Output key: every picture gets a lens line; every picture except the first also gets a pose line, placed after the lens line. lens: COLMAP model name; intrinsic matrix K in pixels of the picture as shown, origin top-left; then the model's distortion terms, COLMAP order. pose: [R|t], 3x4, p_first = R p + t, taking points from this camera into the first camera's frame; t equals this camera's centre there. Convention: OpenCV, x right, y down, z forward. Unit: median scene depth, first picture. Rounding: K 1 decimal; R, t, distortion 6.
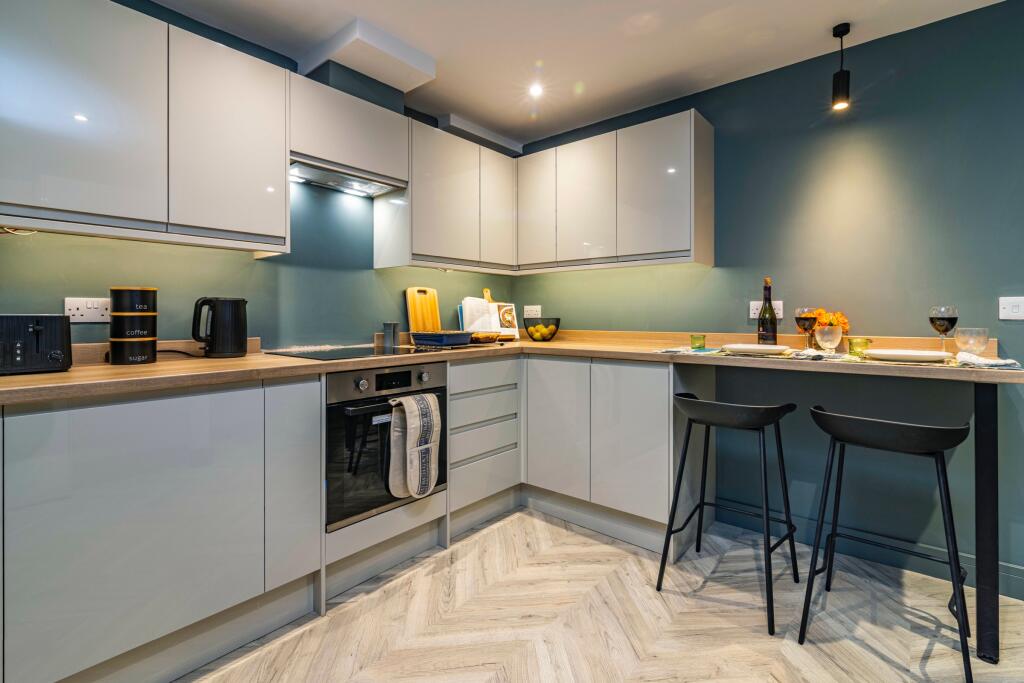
lens RADIAL K [[477.6, 0, 513.6], [0, 477.6, 315.2], [0, 0, 1]] dist [0.001457, -0.000051]
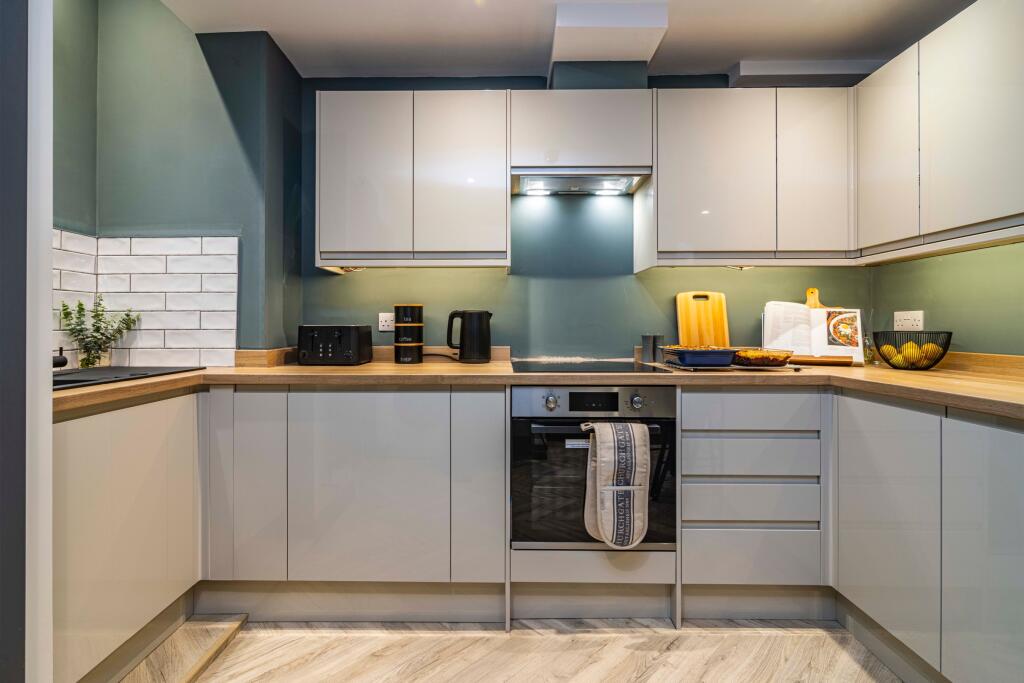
lens RADIAL K [[483.5, 0, 513.4], [0, 483.5, 324.0], [0, 0, 1]] dist [0.000355, 0.000215]
pose [[0.630584, -0.000615, -0.776121, 0.302980], [-0.001824, 0.999996, -0.002274, -0.001691], [0.776119, 0.002850, 0.630580, 0.301828]]
